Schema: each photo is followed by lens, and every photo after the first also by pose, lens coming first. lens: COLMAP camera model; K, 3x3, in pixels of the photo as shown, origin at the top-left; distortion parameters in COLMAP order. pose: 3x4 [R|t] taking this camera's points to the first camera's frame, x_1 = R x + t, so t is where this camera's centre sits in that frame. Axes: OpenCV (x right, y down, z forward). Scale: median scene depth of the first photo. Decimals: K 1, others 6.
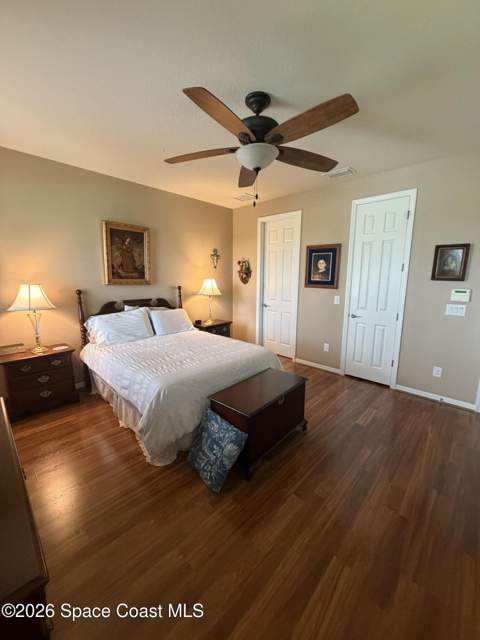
lens RADIAL K [[254.7, 0, 240.1], [0, 254.7, 318.0], [0, 0, 1]] dist [0.000547, -0.000161]
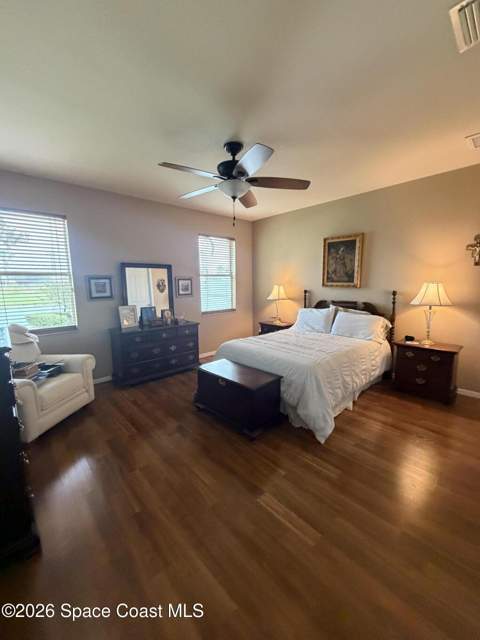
lens RADIAL K [[254.7, 0, 240.1], [0, 254.7, 318.0], [0, 0, 1]] dist [0.000547, -0.000161]
pose [[-0.066246, 0.138481, -0.988147, 0.781812], [-0.157454, 0.976464, 0.147399, -0.098353], [0.985302, 0.165352, -0.042882, 0.648183]]
